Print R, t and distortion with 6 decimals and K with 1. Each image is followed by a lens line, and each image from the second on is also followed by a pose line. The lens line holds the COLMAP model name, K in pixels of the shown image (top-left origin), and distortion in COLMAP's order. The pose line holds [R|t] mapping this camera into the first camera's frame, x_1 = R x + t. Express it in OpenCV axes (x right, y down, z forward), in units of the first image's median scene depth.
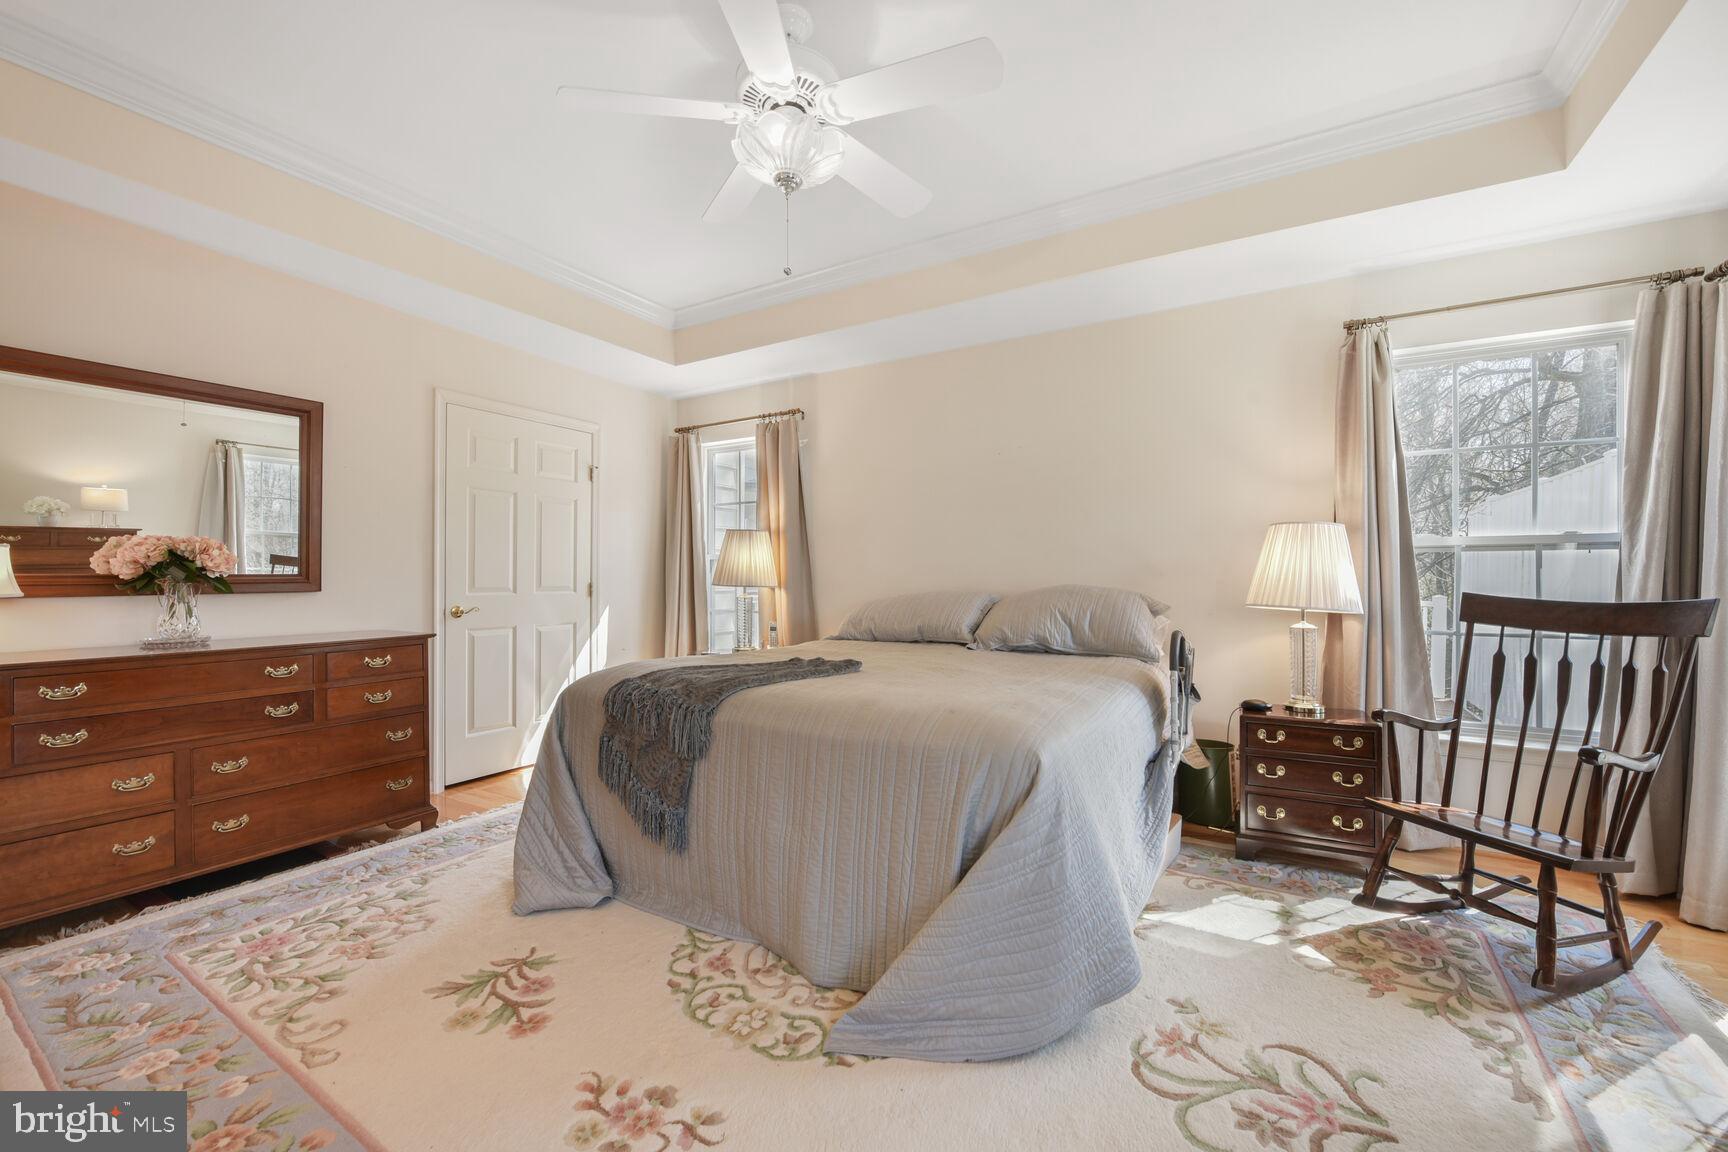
lens RADIAL K [[681.9, 0, 863.1], [0, 681.9, 572.6], [0, 0, 1]] dist [-0.007428, -0.000087]
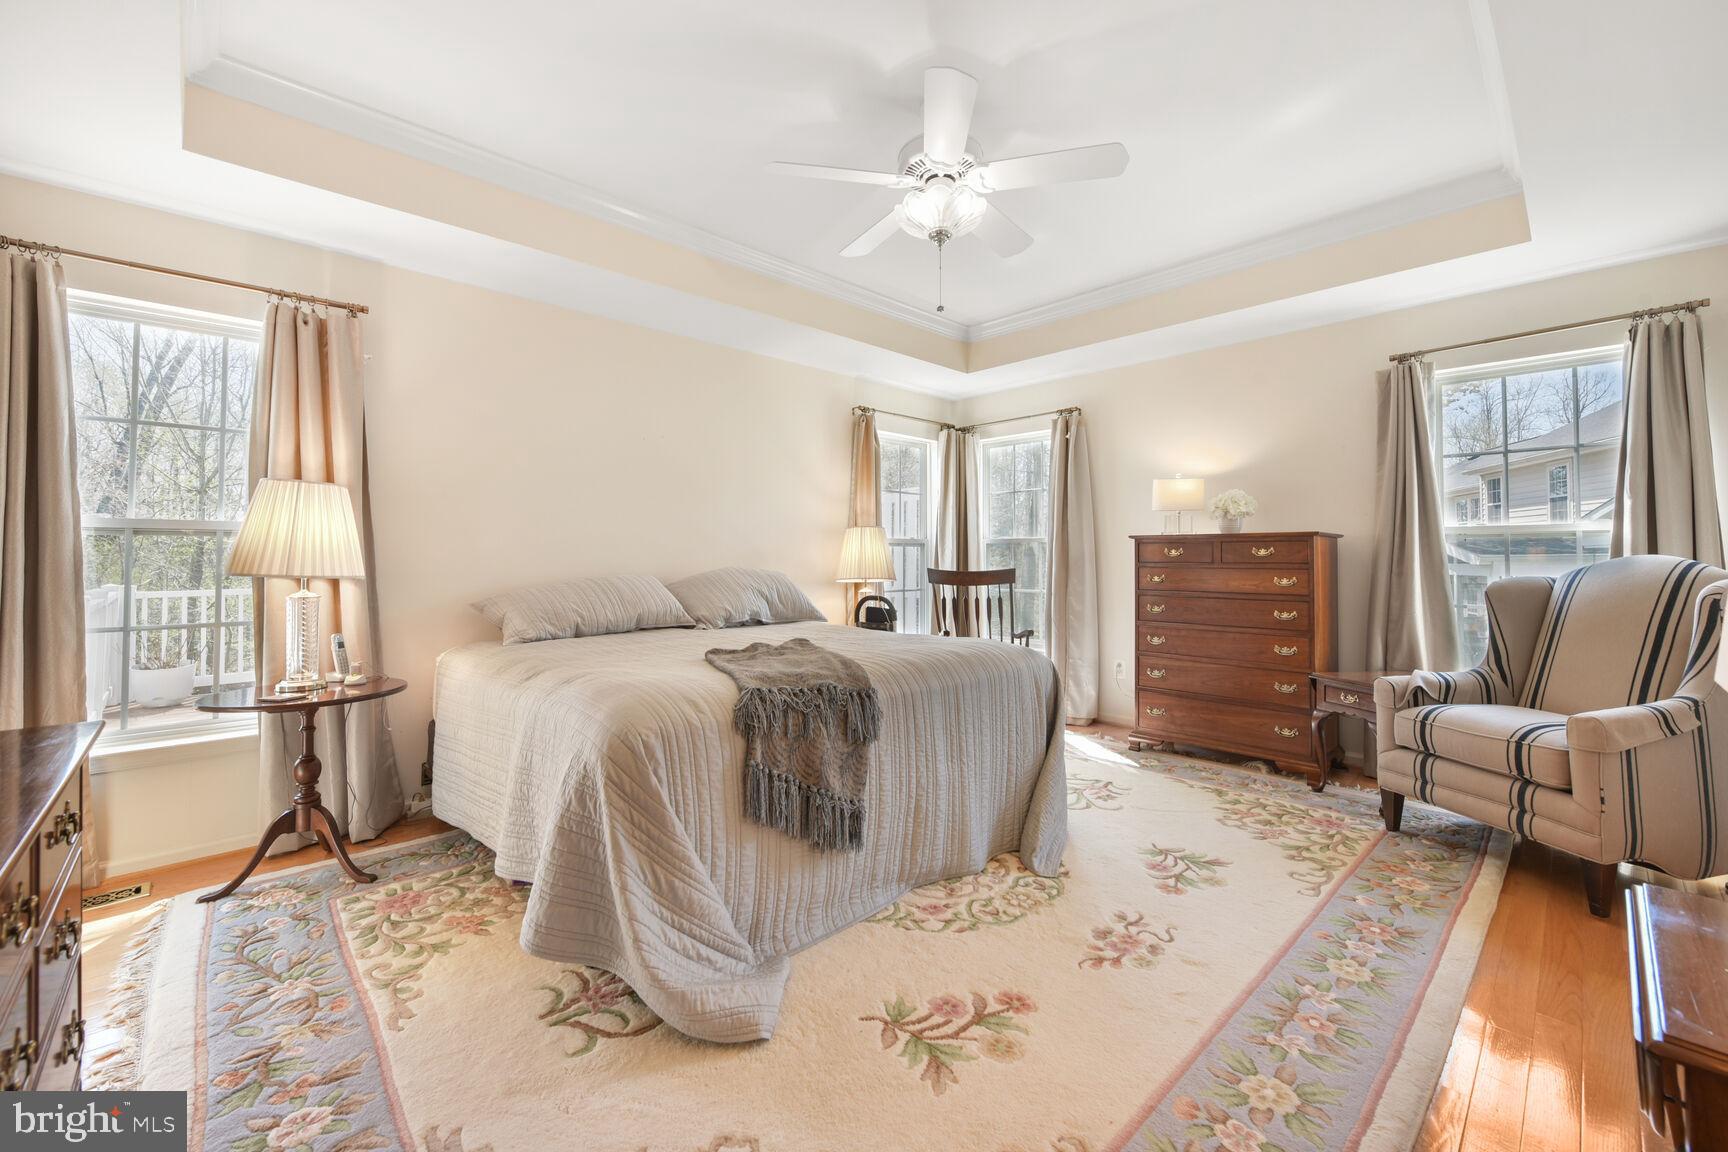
lens RADIAL K [[694.7, 0, 862.5], [0, 694.7, 536.2], [0, 0, 1]] dist [-0.001805, -0.000071]
pose [[0.272070, 0.034428, 0.961661, -1.352031], [0.002447, 0.999332, -0.036469, 0.014564], [-0.962274, 0.012275, 0.271804, 0.805540]]
